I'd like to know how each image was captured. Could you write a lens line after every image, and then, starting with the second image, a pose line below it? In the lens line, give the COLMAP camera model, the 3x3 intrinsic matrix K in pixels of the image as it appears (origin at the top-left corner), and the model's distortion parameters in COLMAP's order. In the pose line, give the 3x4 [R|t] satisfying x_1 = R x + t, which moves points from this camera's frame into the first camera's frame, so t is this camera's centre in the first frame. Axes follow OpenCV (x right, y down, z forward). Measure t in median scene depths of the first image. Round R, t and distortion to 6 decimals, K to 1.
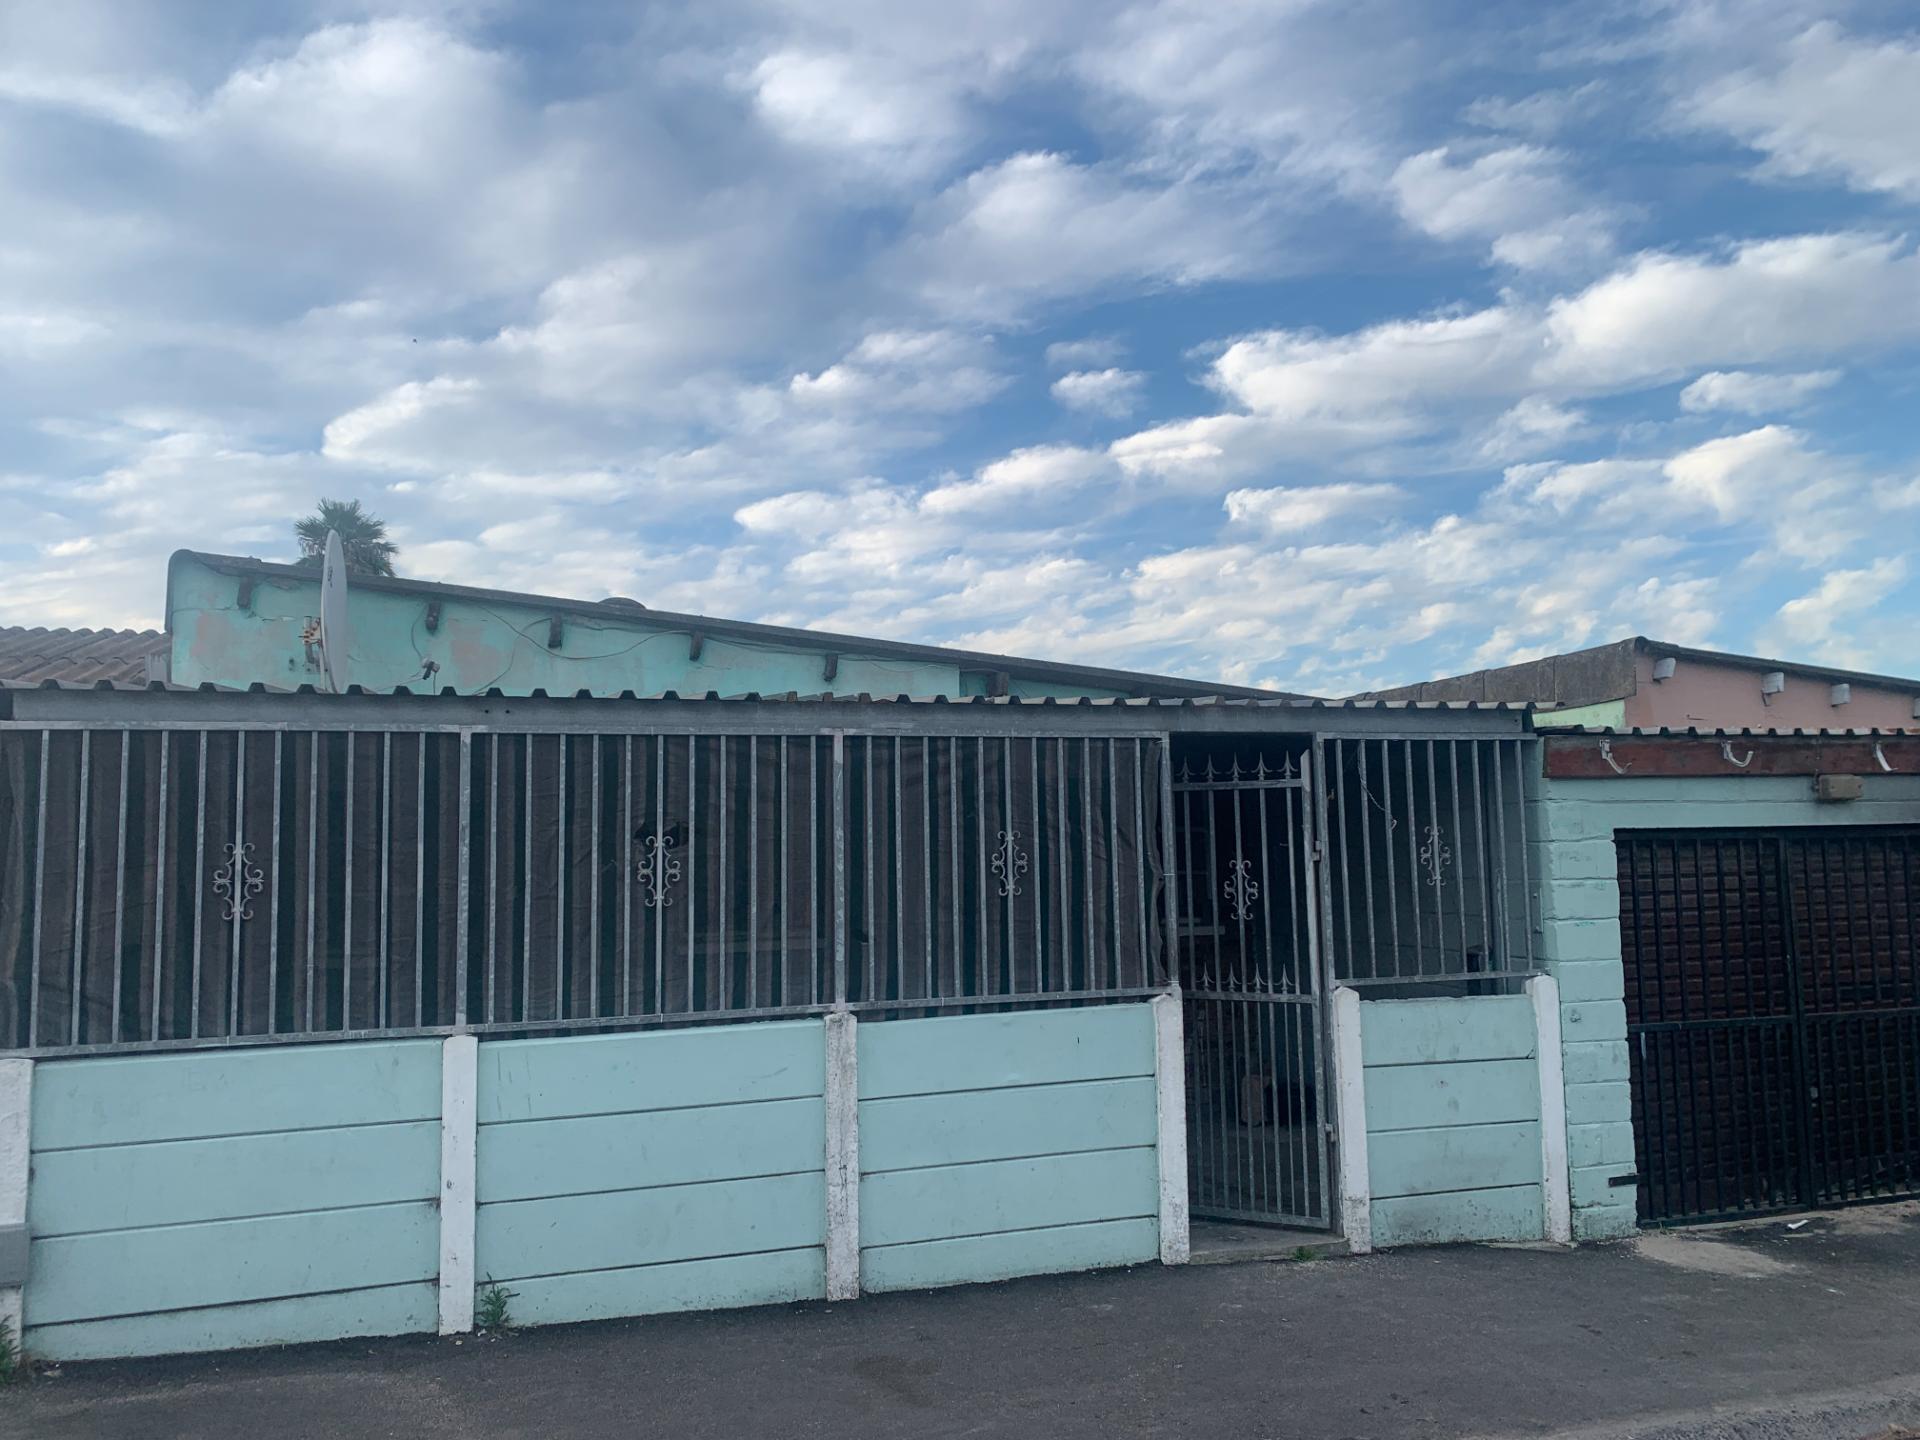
lens RADIAL K [[1447.6, 0, 963.1], [0, 1447.6, 707.4], [0, 0, 1]] dist [0.072859, -0.121439]
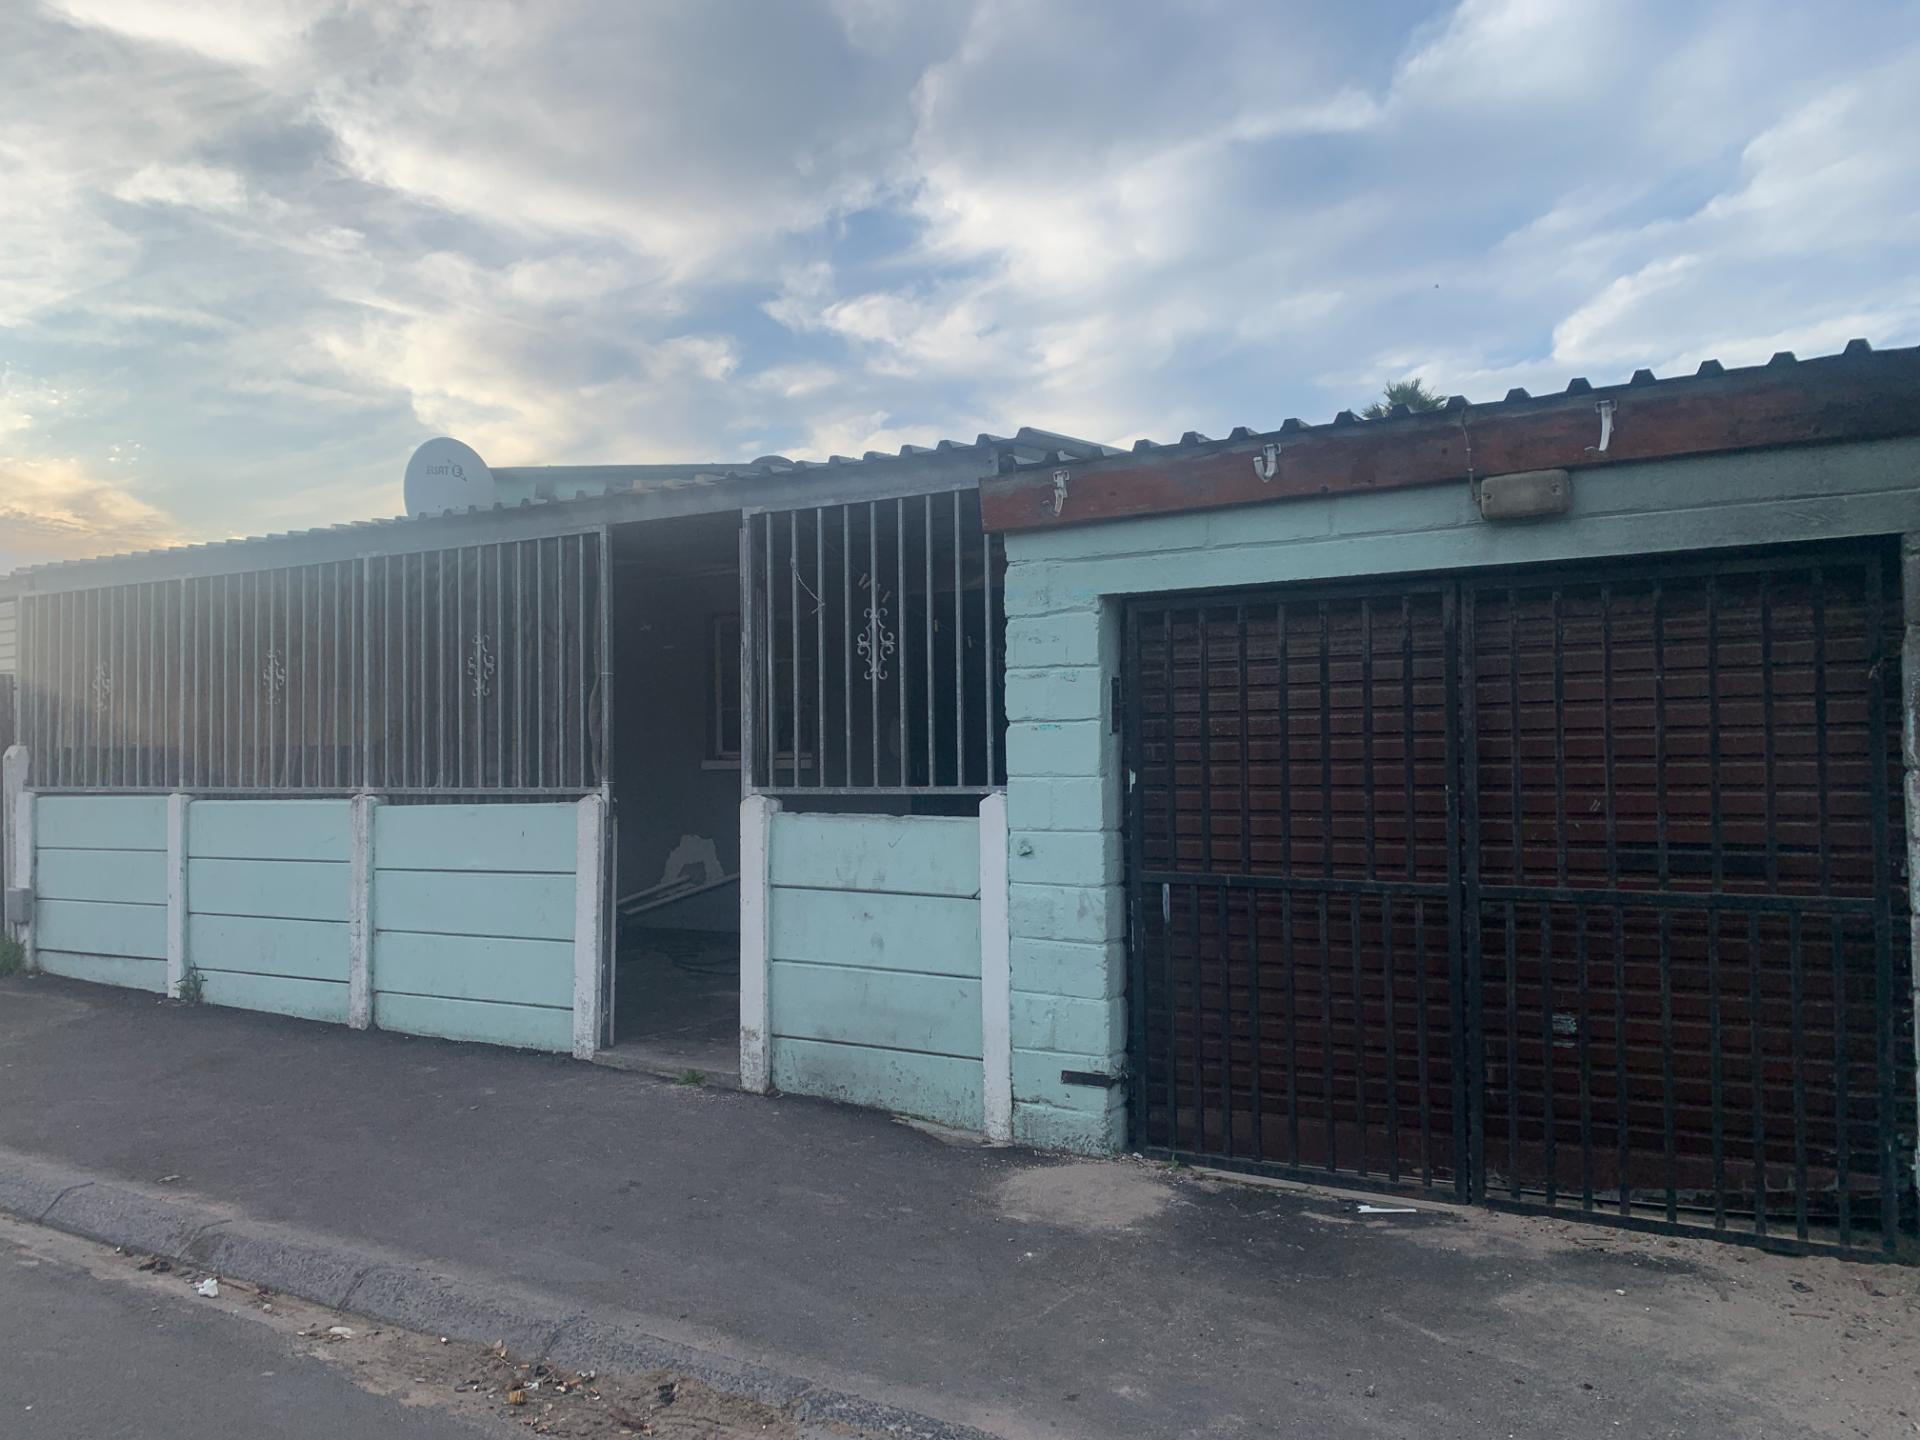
lens RADIAL K [[1415.2, 0, 960.0], [0, 1415.2, 720.0], [0, 0, 1]] dist [0.086832, -0.174758]
pose [[0.675714, -0.012501, -0.737058, 0.962922], [0.064009, 0.997075, 0.041770, 0.117623], [0.734380, -0.075403, 0.674537, 0.511582]]
